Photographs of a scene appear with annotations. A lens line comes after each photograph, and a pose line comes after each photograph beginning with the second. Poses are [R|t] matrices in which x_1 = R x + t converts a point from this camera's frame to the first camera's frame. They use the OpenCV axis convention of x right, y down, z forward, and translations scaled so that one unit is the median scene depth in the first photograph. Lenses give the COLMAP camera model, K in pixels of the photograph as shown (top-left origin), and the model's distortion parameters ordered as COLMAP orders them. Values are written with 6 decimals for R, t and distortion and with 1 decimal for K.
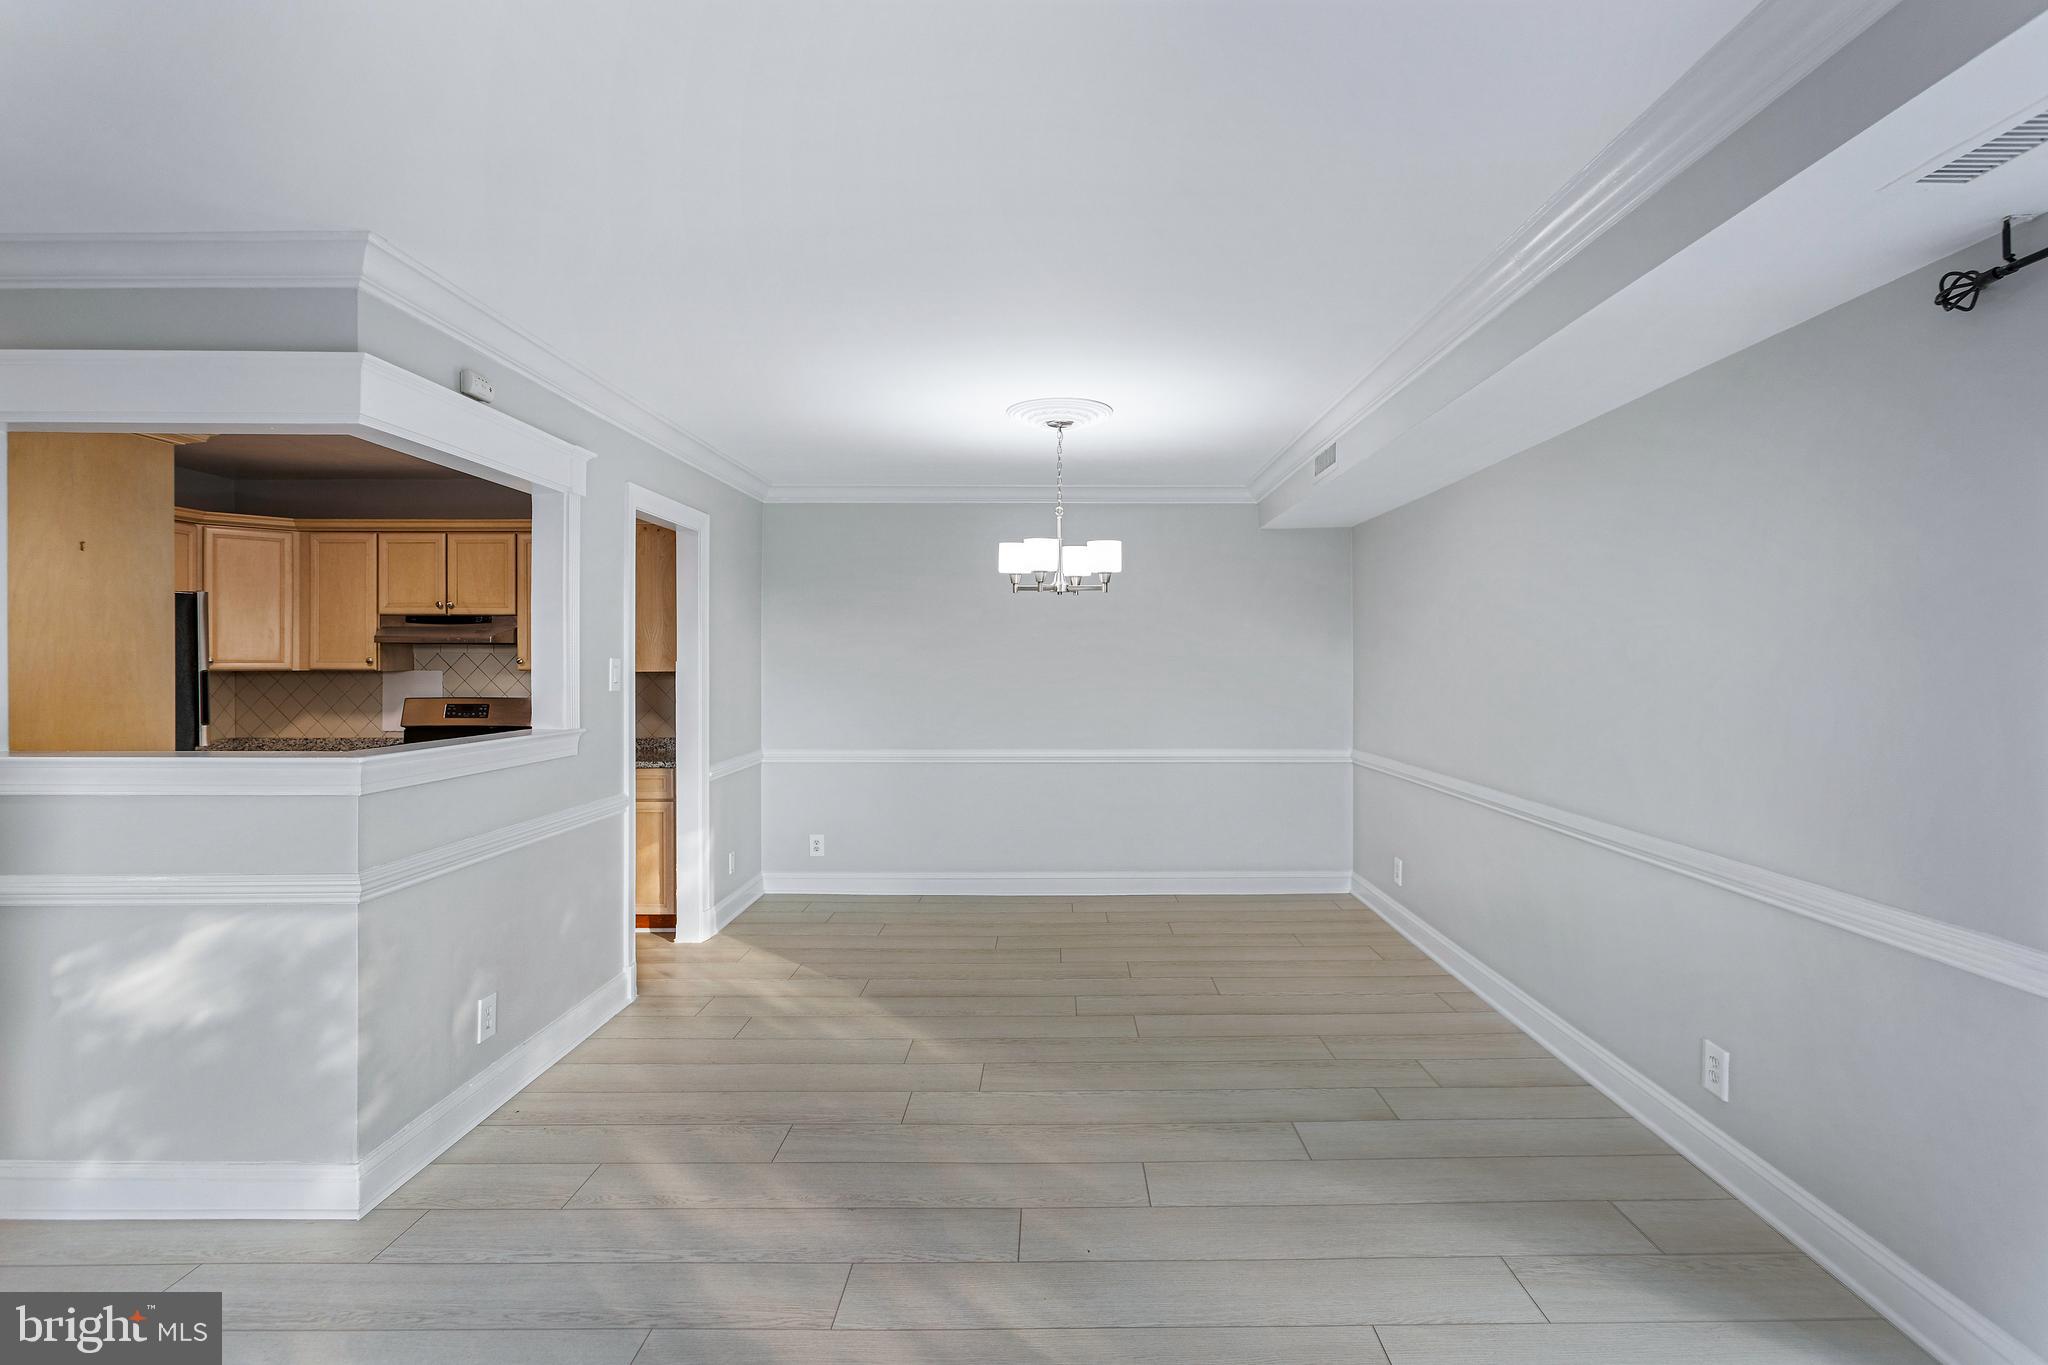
lens RADIAL K [[1000.4, 0, 1041.9], [0, 1000.4, 670.1], [0, 0, 1]] dist [-0.001425, 0.004151]
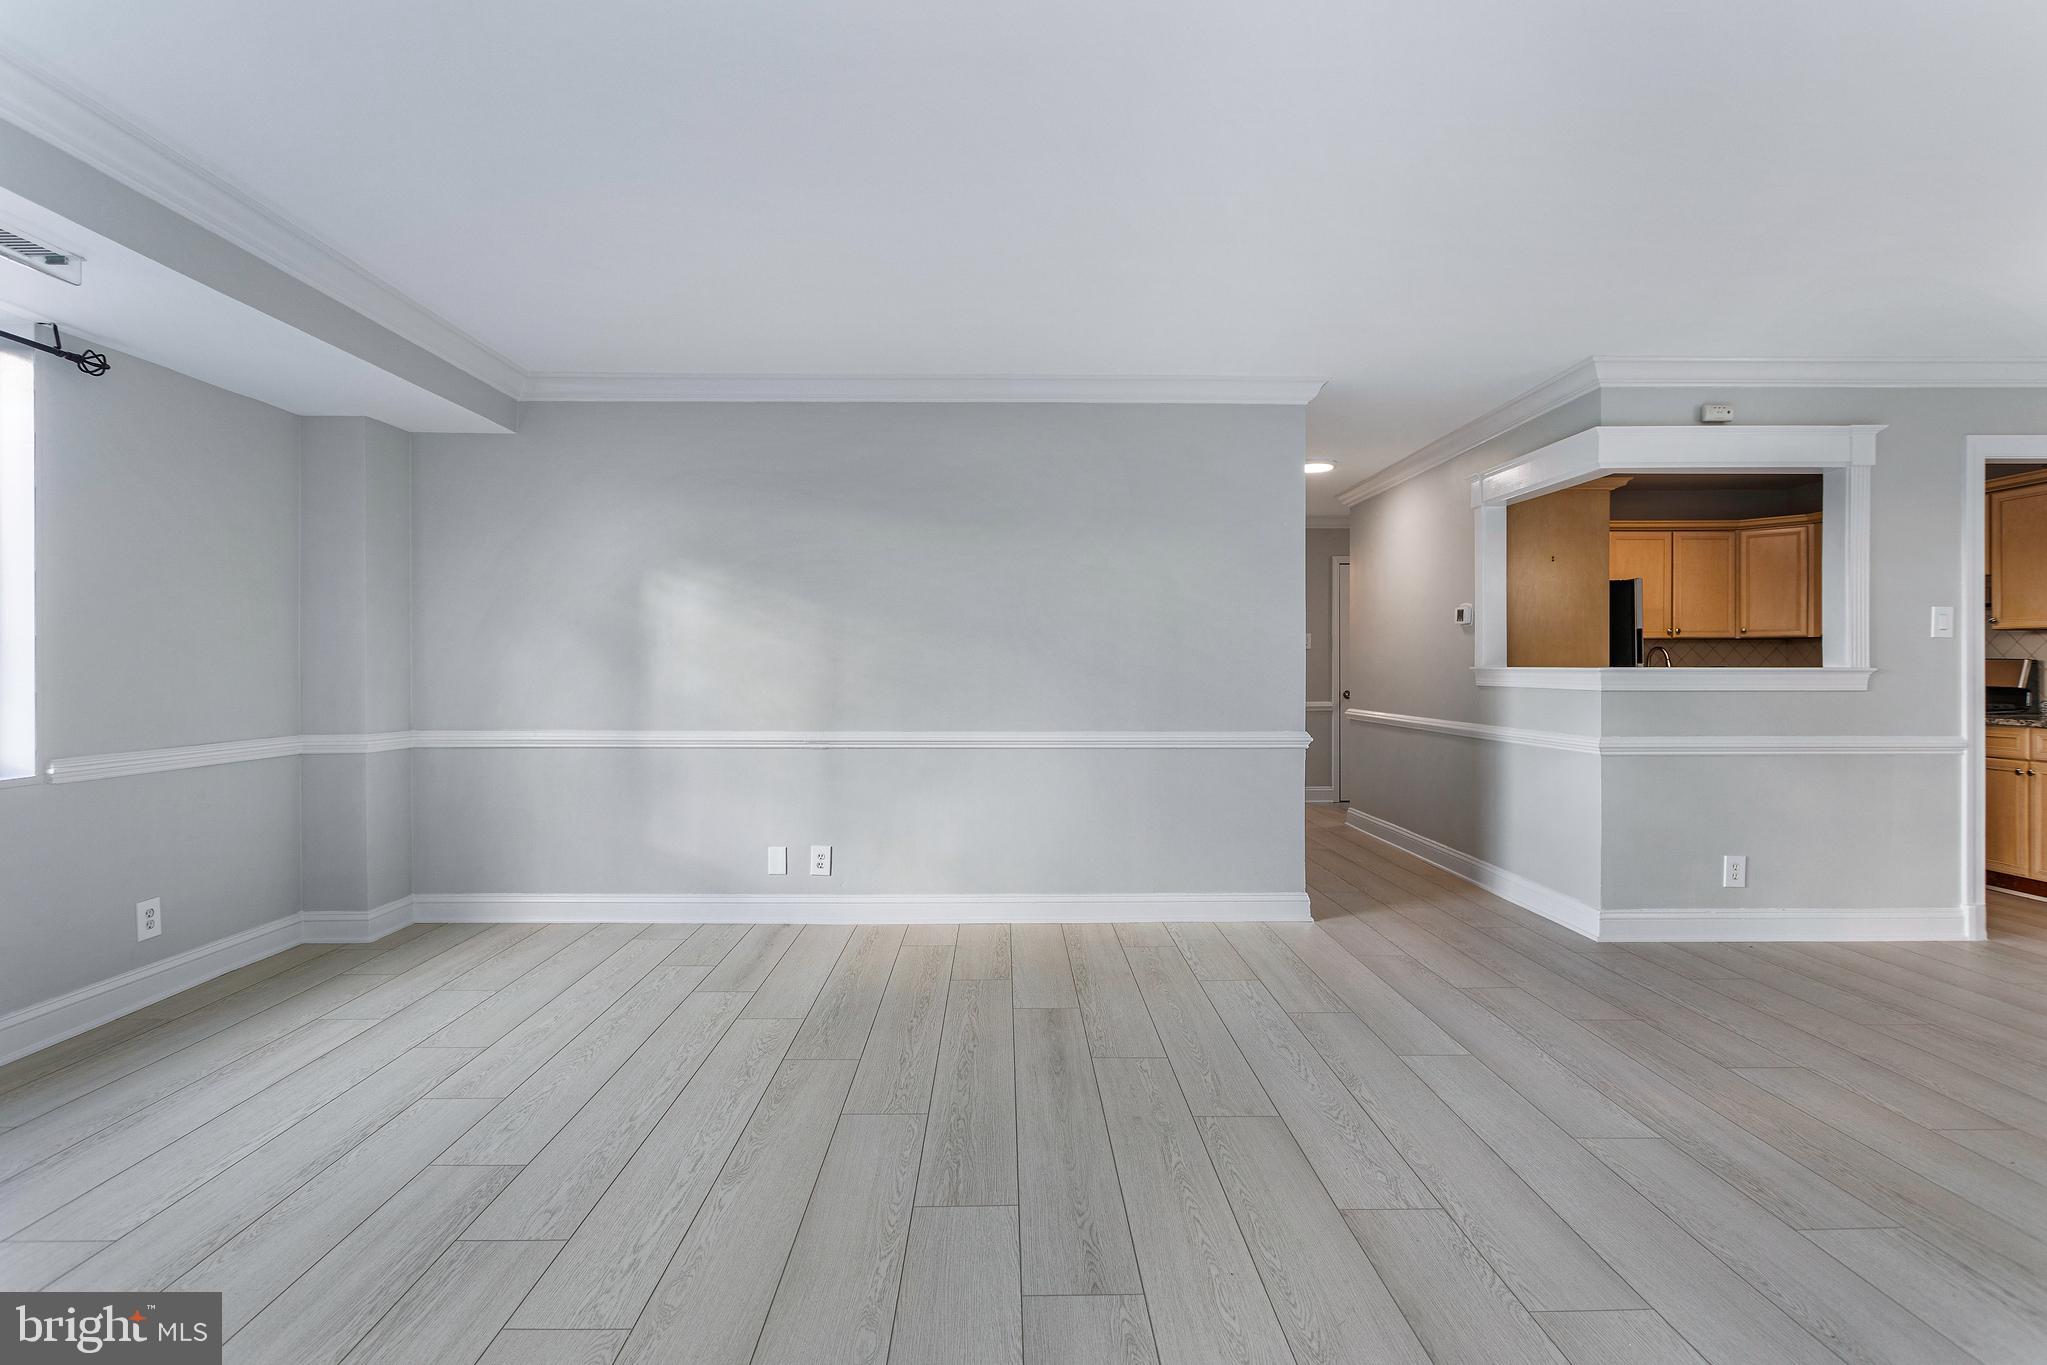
lens RADIAL K [[999.9, 0, 1009.5], [0, 999.9, 674.6], [0, 0, 1]] dist [-0.001425, 0.004151]
pose [[0.014029, 0.004696, -0.999891, 0.478130], [-0.004836, 0.999978, 0.004628, 0.046379], [0.999890, 0.004771, 0.014052, -0.004437]]
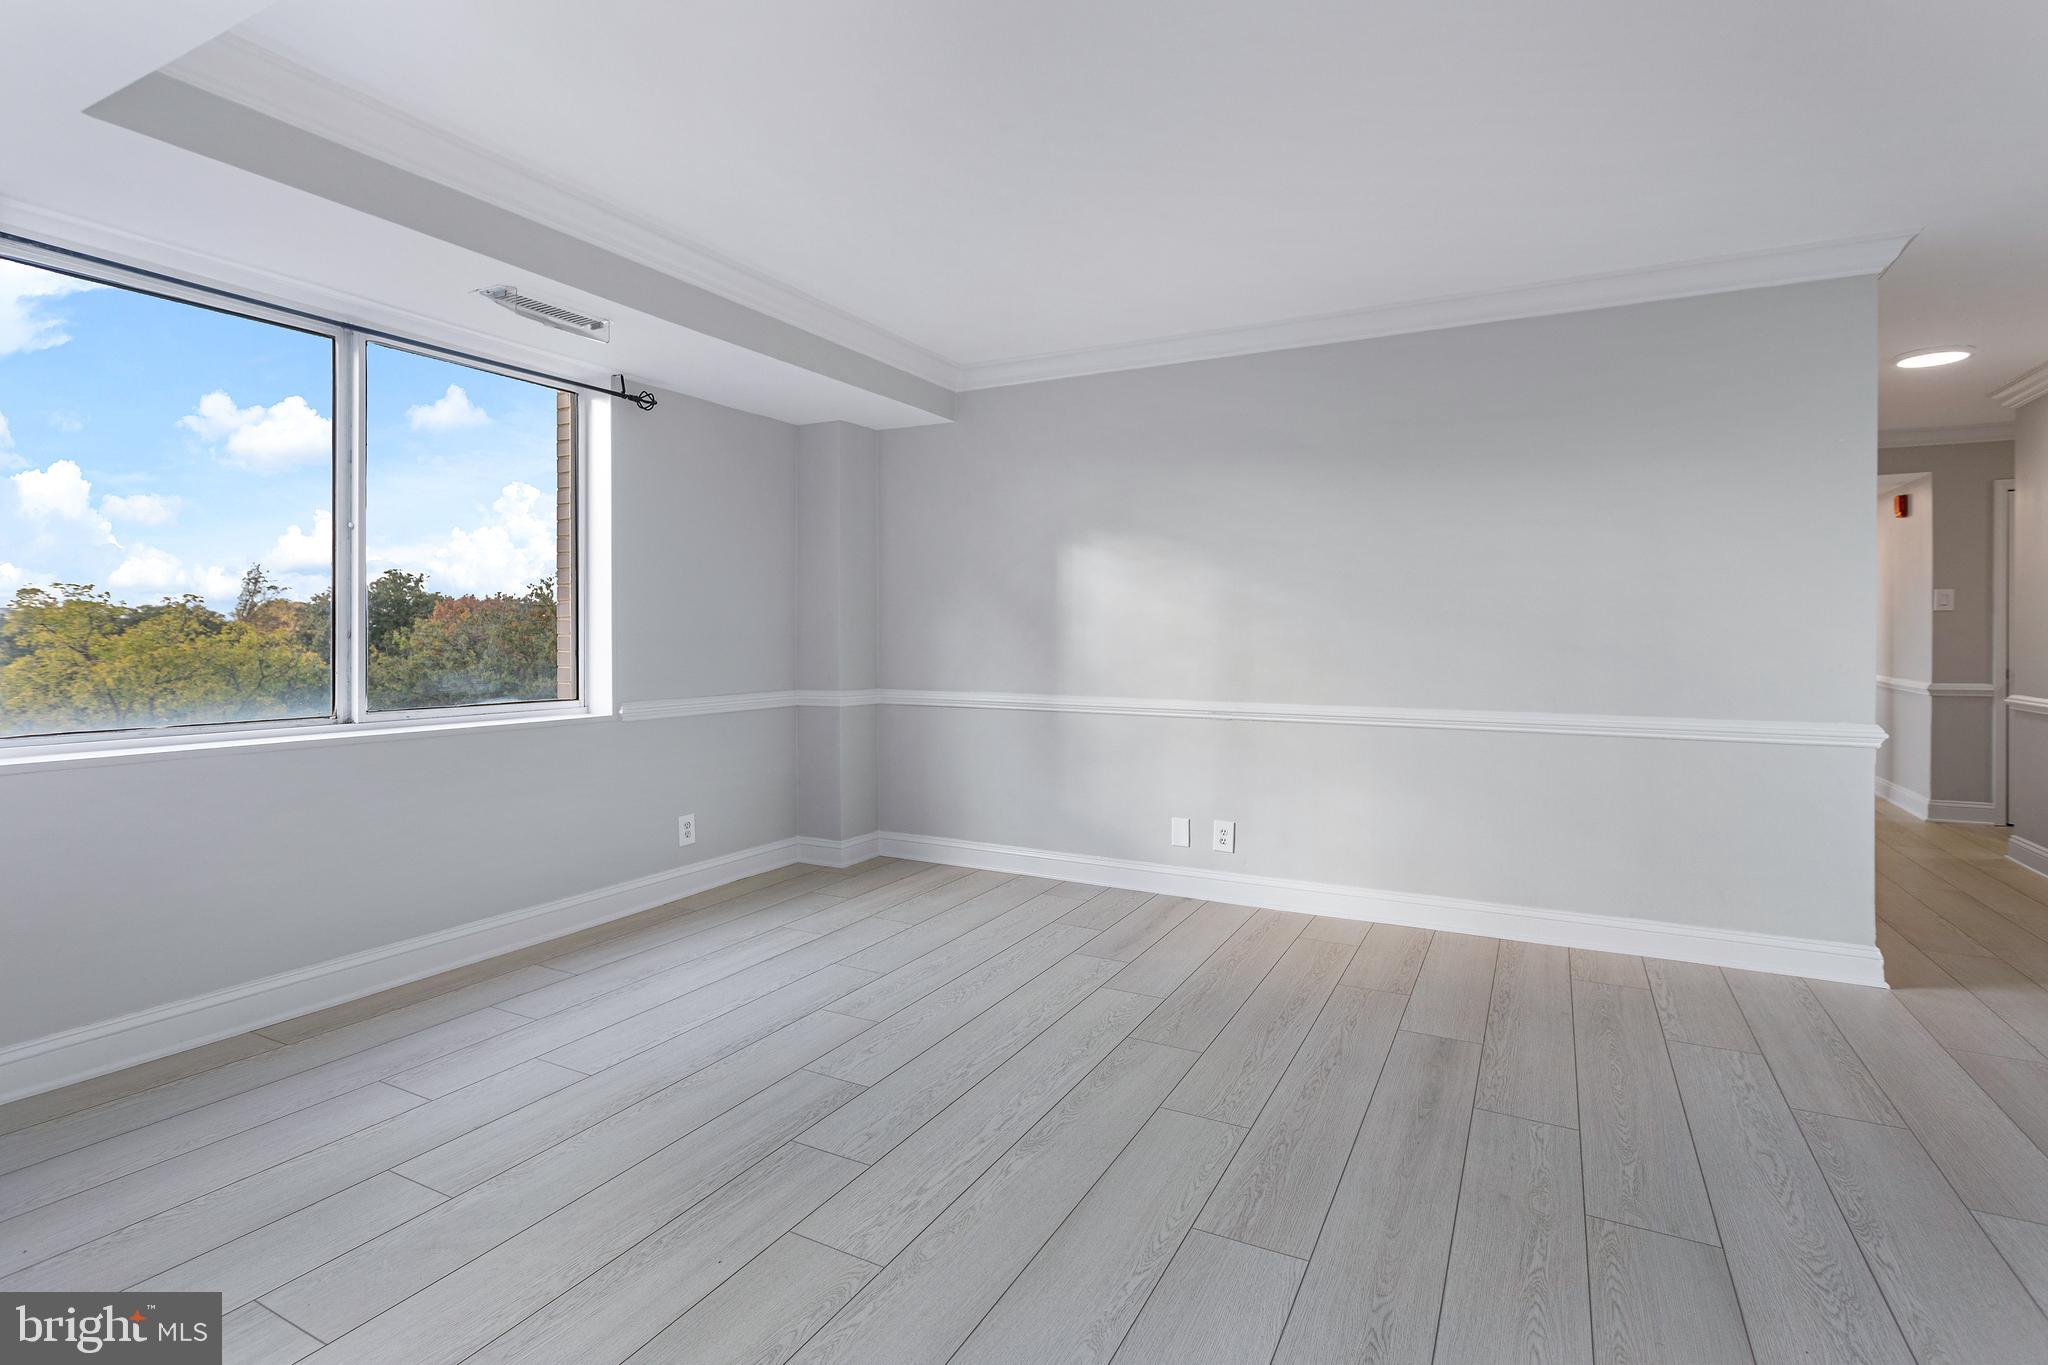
lens RADIAL K [[1000.4, 0, 1032.1], [0, 1000.4, 647.5], [0, 0, 1]] dist [-0.001425, 0.004151]
pose [[-0.470648, 0.007980, -0.882285, 0.419302], [-0.007926, 0.999881, 0.013271, 0.045401], [0.882286, 0.013239, -0.470528, 0.092545]]
